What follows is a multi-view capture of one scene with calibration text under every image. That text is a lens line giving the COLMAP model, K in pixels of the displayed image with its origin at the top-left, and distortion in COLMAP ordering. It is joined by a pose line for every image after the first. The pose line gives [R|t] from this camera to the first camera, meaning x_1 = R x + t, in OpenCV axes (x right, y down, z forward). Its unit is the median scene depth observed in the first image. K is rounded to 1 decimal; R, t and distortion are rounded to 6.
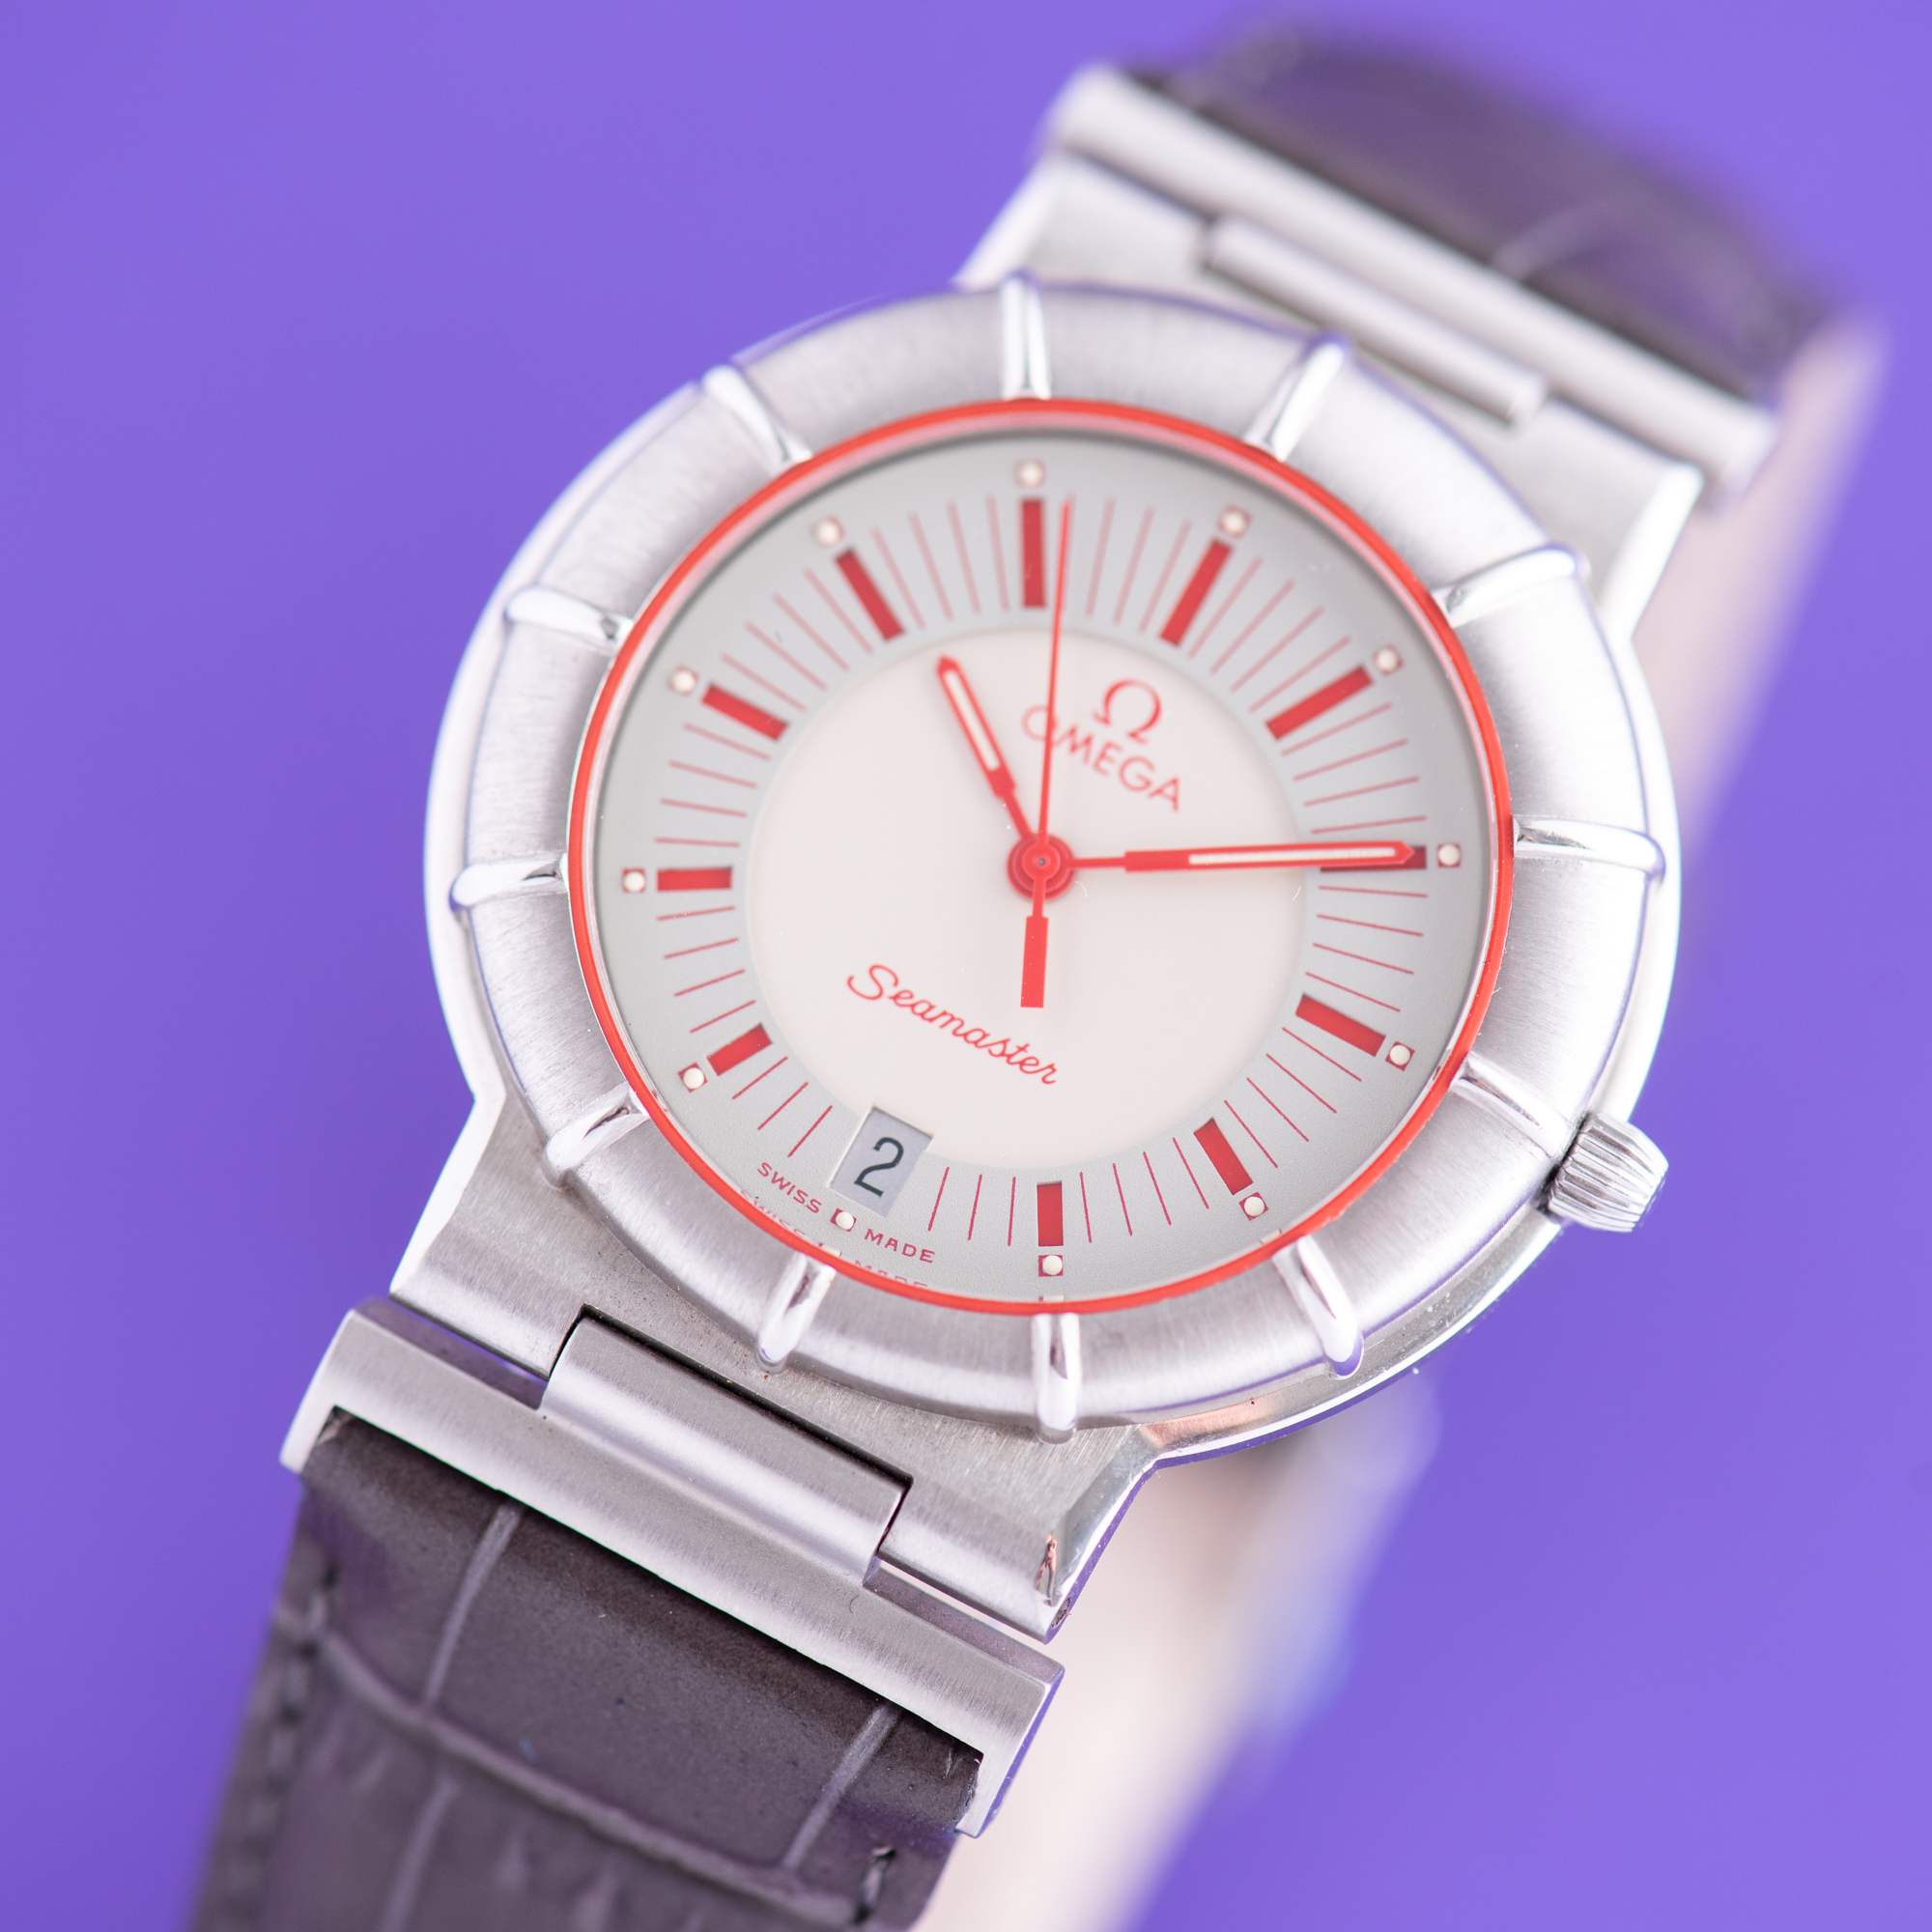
lens RADIAL K [[13037.3, 0, 966.0], [0, 13037.3, 966.0], [0, 0, 1]] dist [-0.129256, -34.169954]
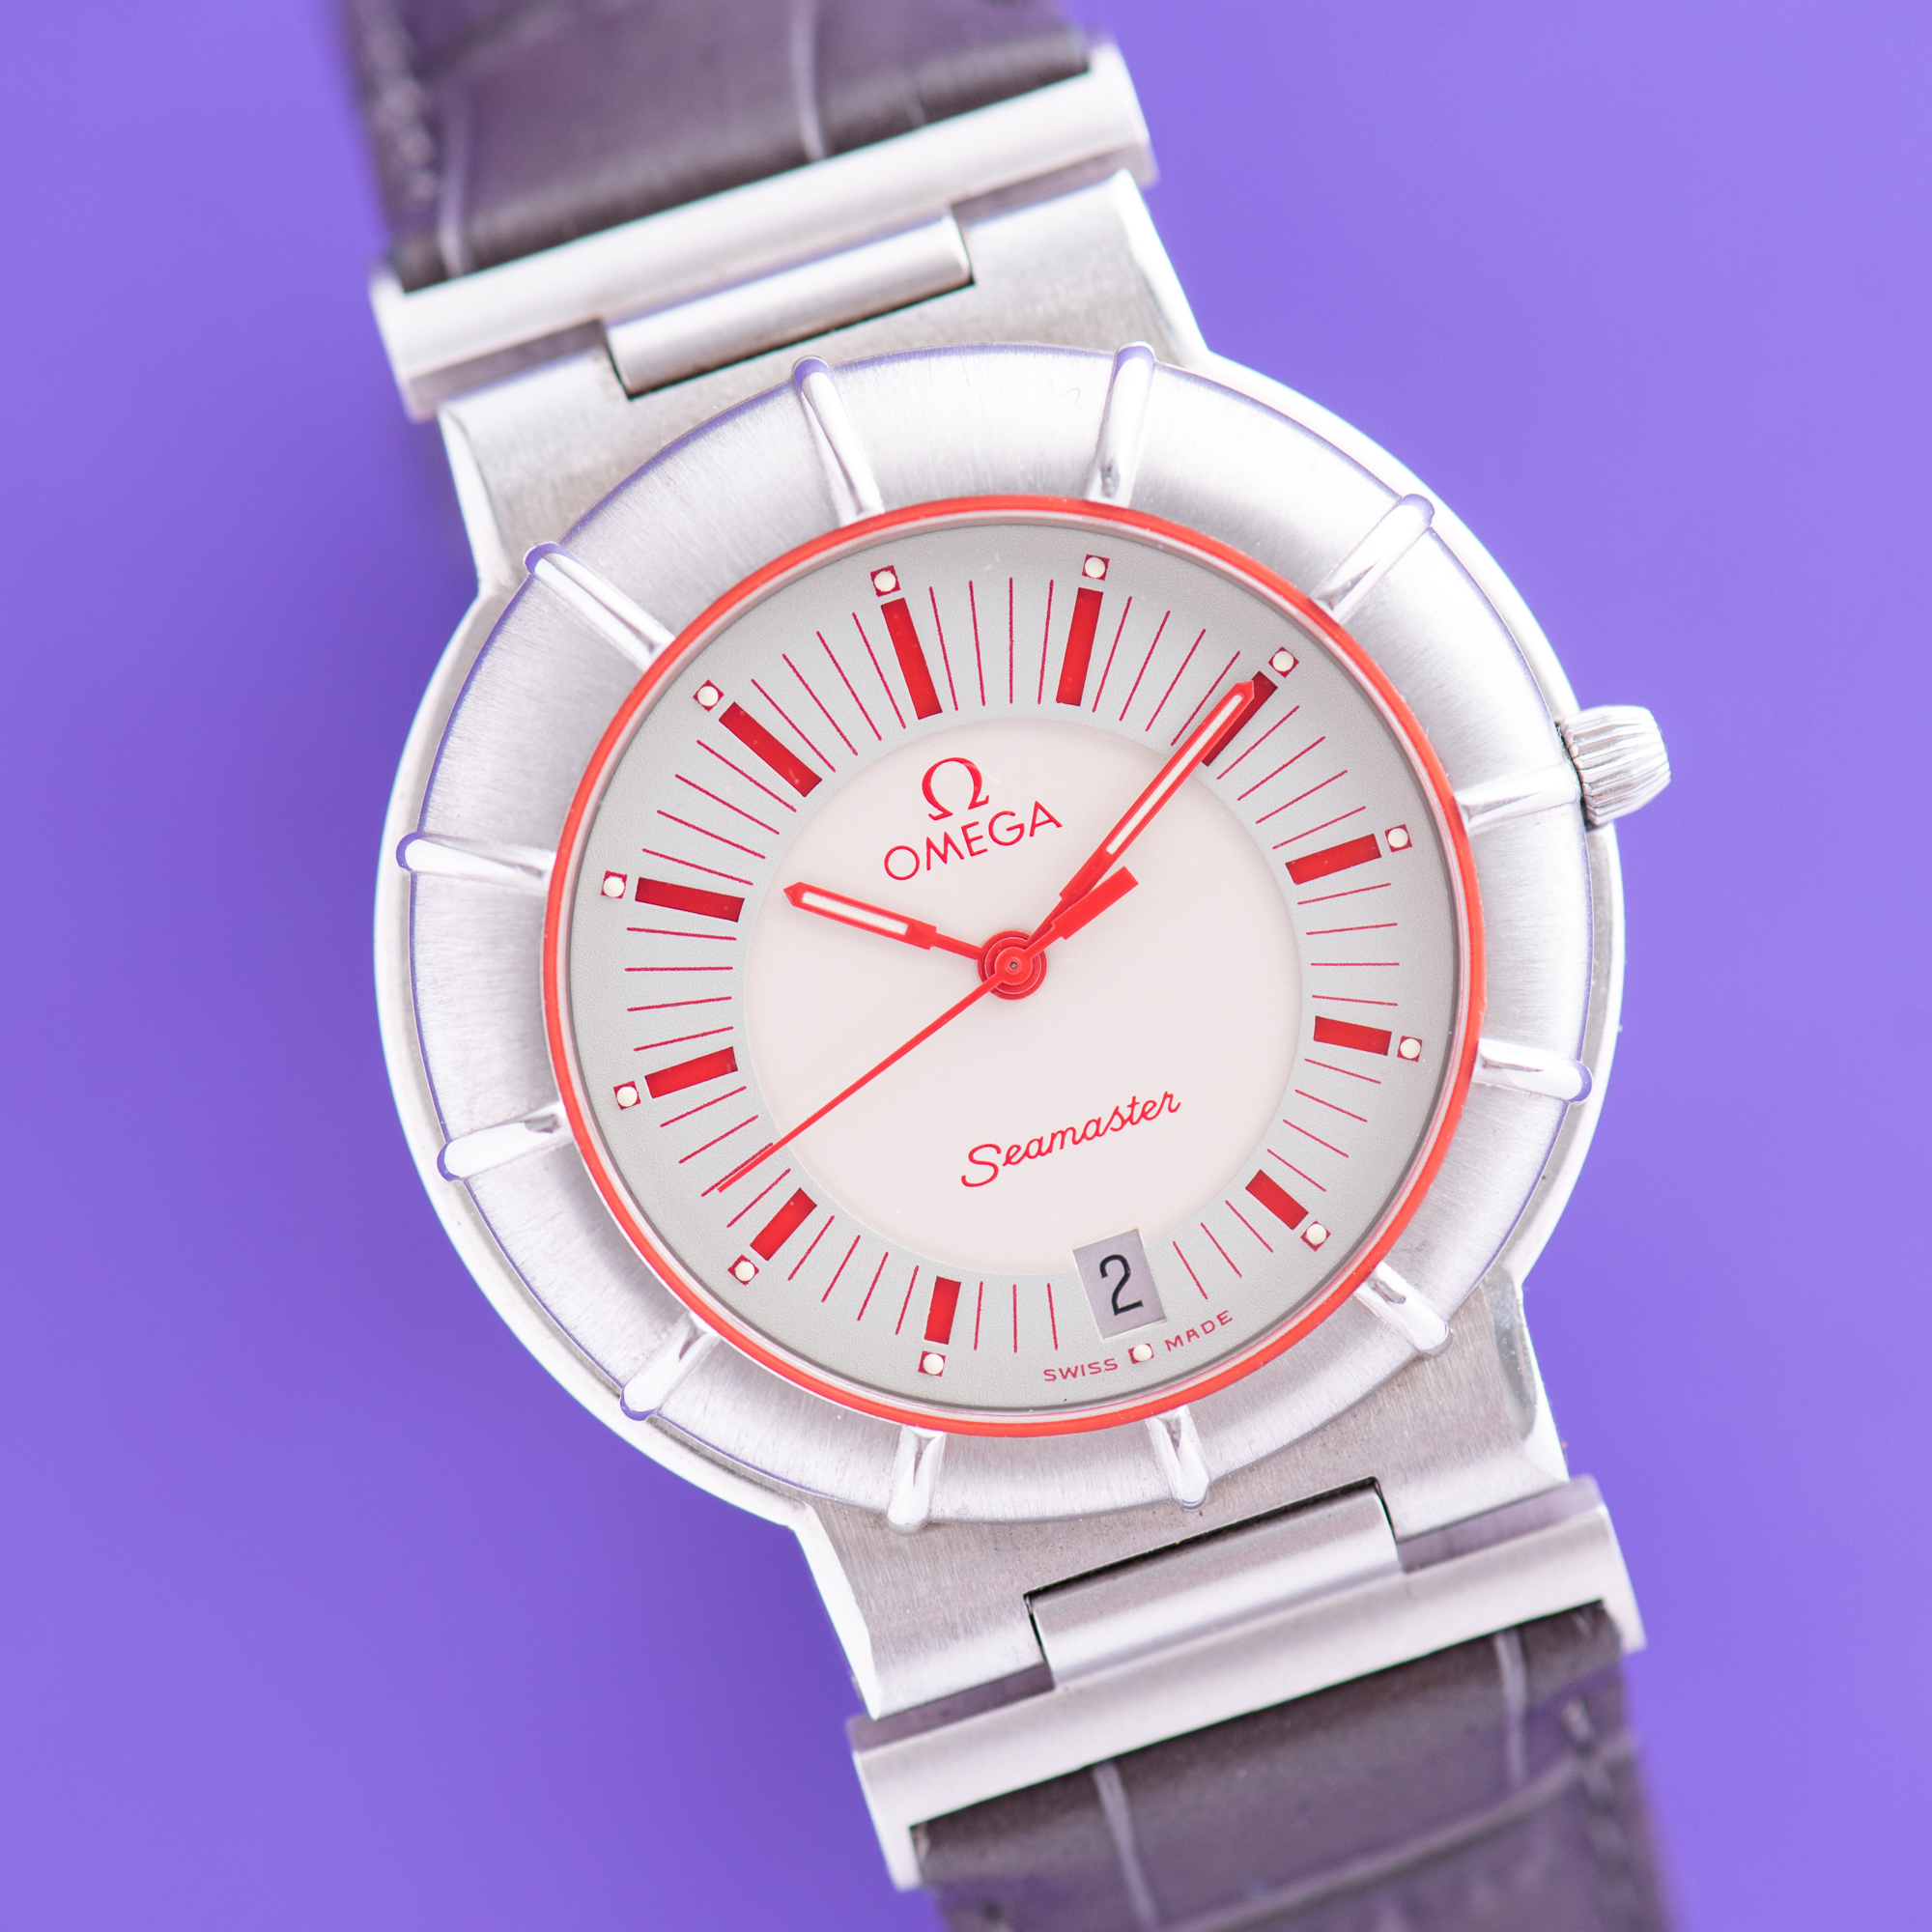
lens RADIAL K [[13037.3, 0, 966.0], [0, 13037.3, 966.0], [0, 0, 1]] dist [-0.129256, -34.169954]
pose [[0.680964, -0.731941, 0.023453, -0.020264], [0.700154, 0.660109, 0.272104, -0.283511], [-0.214645, -0.168872, 0.961982, 0.036281]]
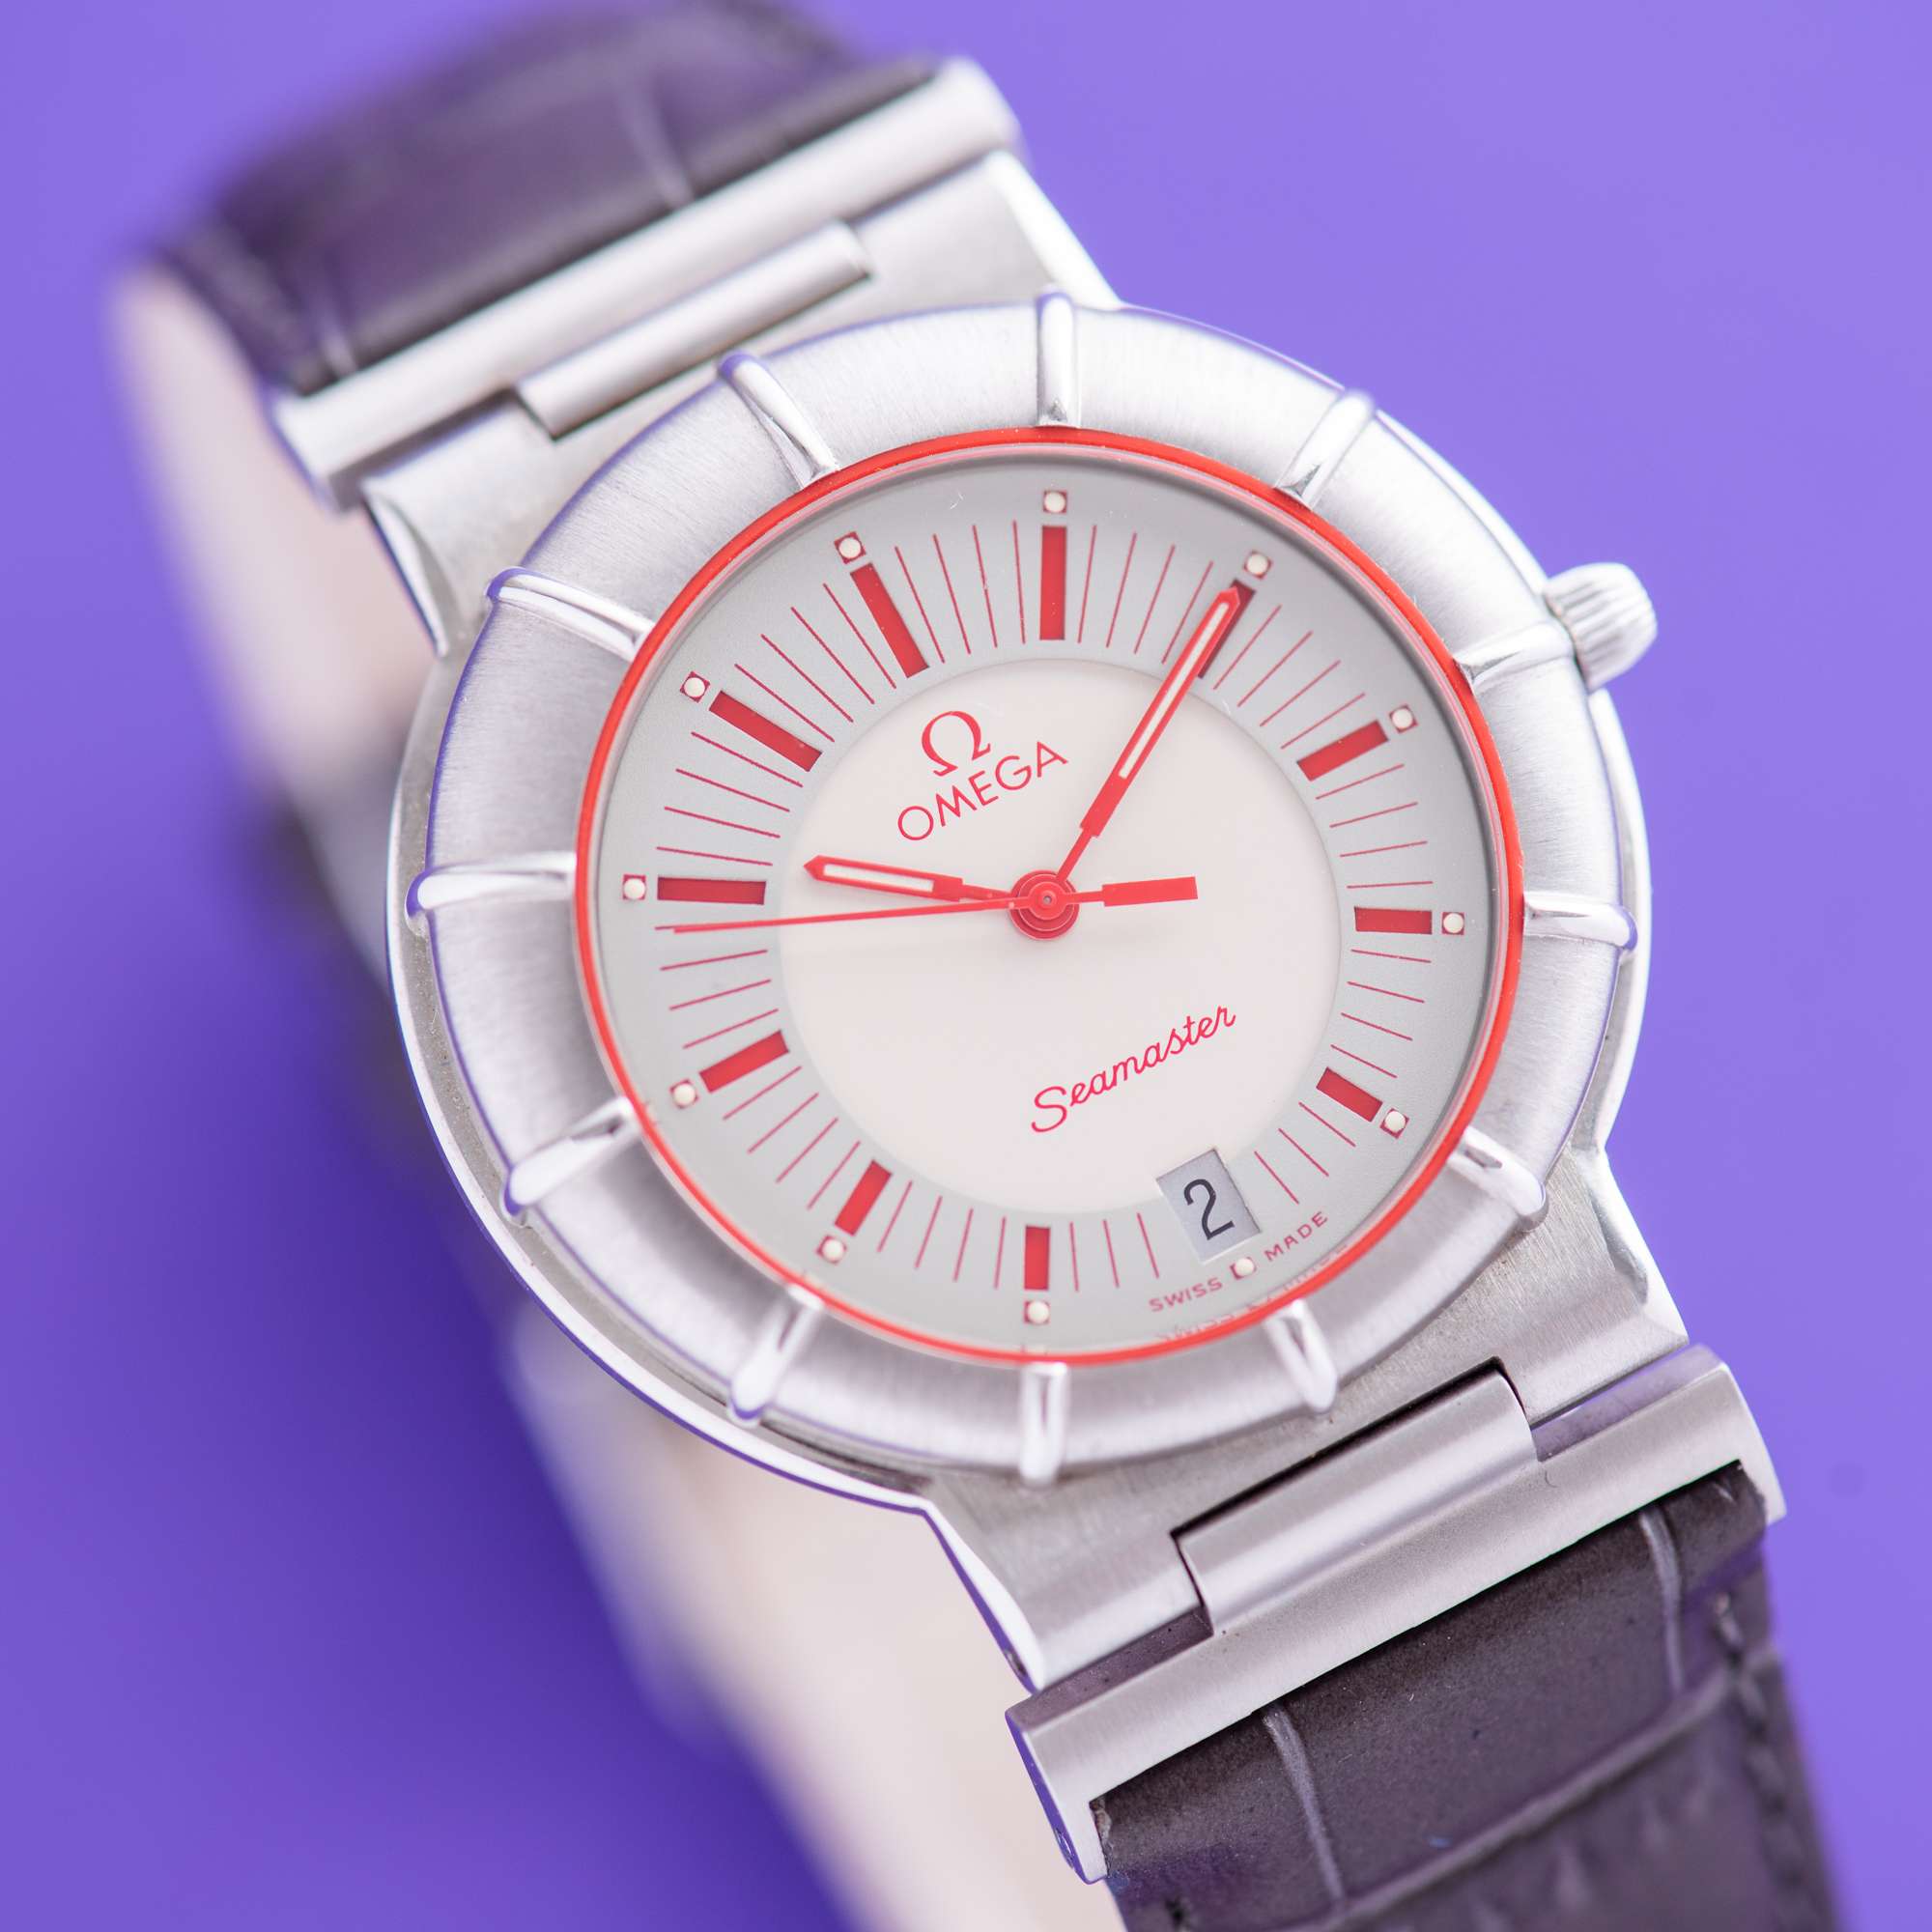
lens RADIAL K [[13037.3, 0, 966.0], [0, 13037.3, 966.0], [0, 0, 1]] dist [-0.129256, -34.169954]
pose [[0.535799, -0.812890, 0.228319, -0.227565], [0.786221, 0.578922, 0.216116, -0.223857], [-0.307857, 0.063714, 0.949297, 0.063198]]
